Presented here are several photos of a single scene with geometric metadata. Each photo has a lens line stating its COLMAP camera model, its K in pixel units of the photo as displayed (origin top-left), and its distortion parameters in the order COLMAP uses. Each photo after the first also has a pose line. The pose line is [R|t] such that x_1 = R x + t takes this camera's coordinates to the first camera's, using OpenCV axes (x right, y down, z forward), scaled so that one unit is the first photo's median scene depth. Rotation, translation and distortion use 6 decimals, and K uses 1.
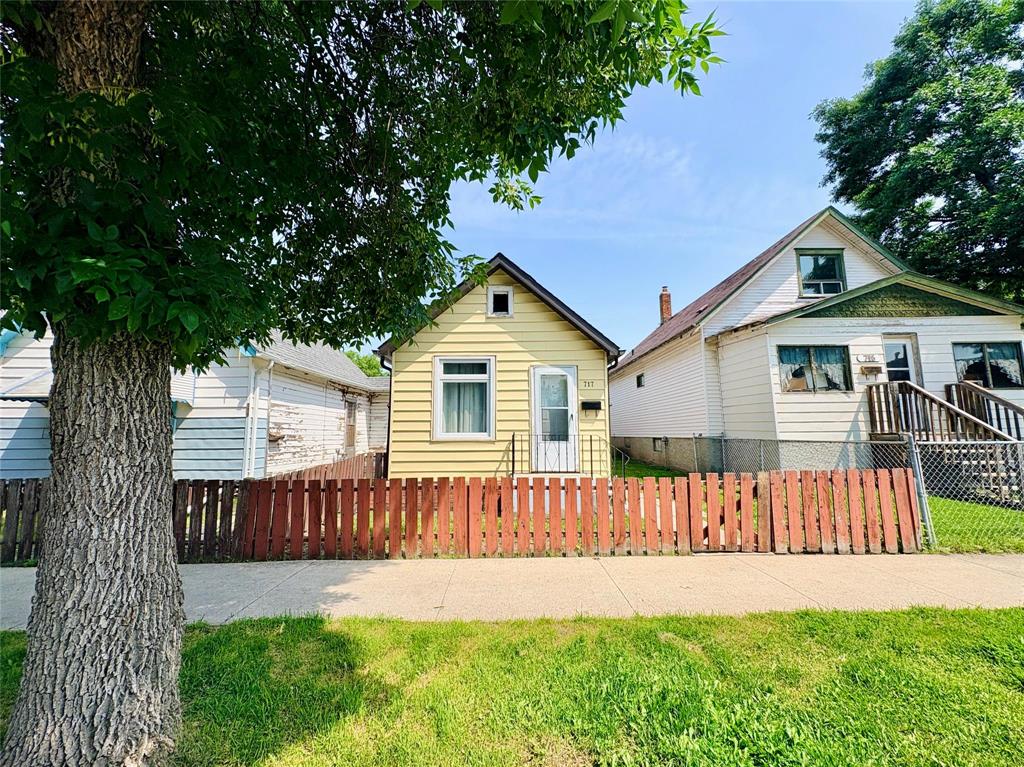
lens RADIAL K [[408.3, 0, 512.0], [0, 408.3, 383.5], [0, 0, 1]] dist [0.000289, -0.000287]
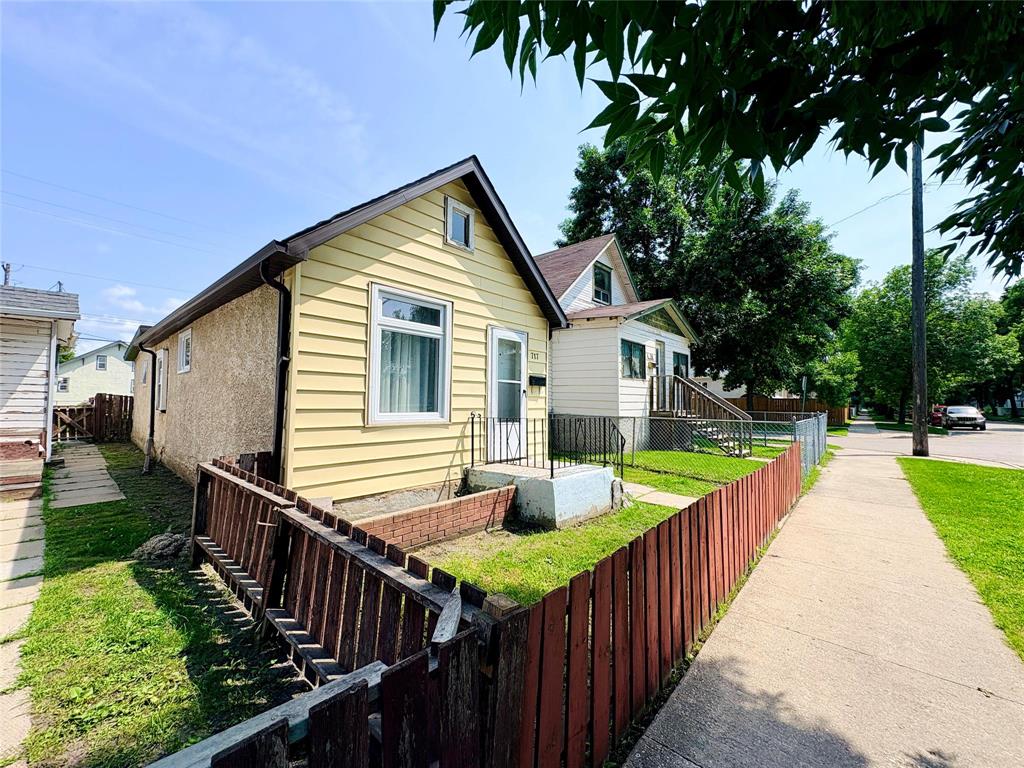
lens RADIAL K [[402.5, 0, 506.6], [0, 402.5, 384.2], [0, 0, 1]] dist [0.000581, -0.000008]
pose [[0.678630, 0.046282, 0.733020, -0.474655], [-0.102589, 0.994202, 0.032204, 0.039587], [-0.727280, -0.097054, 0.679444, 0.454094]]
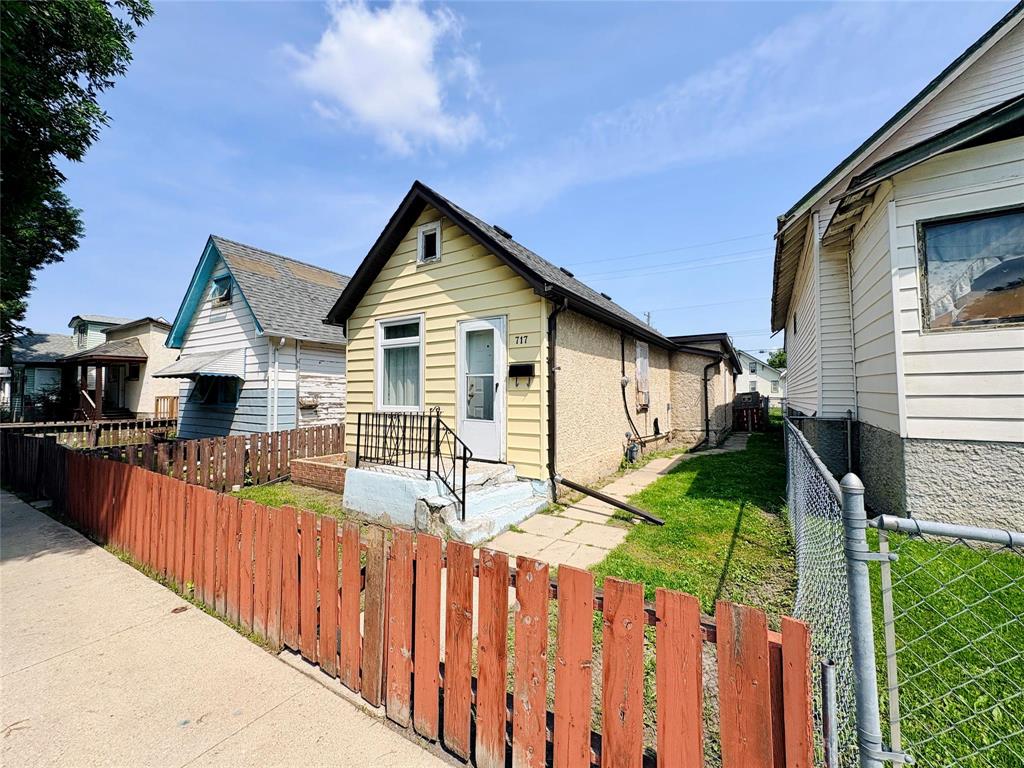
lens RADIAL K [[406.5, 0, 516.4], [0, 406.5, 378.6], [0, 0, 1]] dist [-0.000302, -0.000041]
pose [[0.840957, -0.014879, -0.540897, 0.552176], [0.057153, 0.996473, 0.061446, 0.024521], [0.538075, -0.082587, 0.838841, 0.406566]]
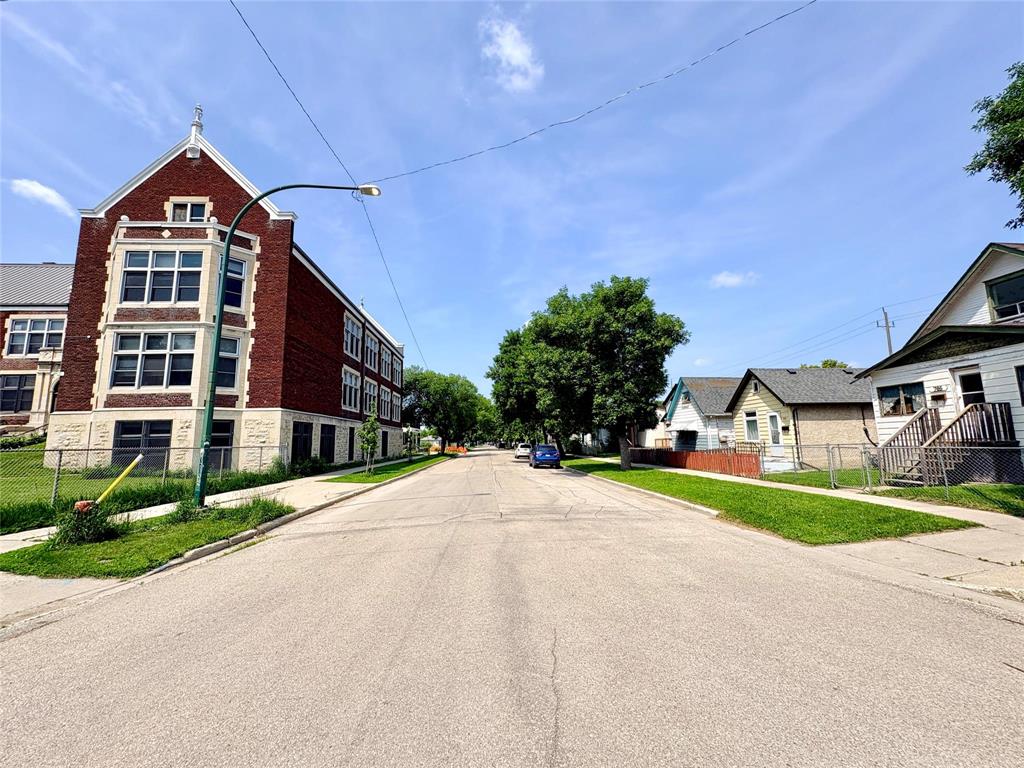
lens RADIAL K [[408.3, 0, 512.0], [0, 408.3, 384.0], [0, 0, 1]] dist [0.000289, -0.000287]
pose [[0.039222, -0.130713, -0.990644, 2.376449], [0.134819, 0.983034, -0.124371, -0.108860], [0.990094, -0.128680, 0.056179, -0.590667]]
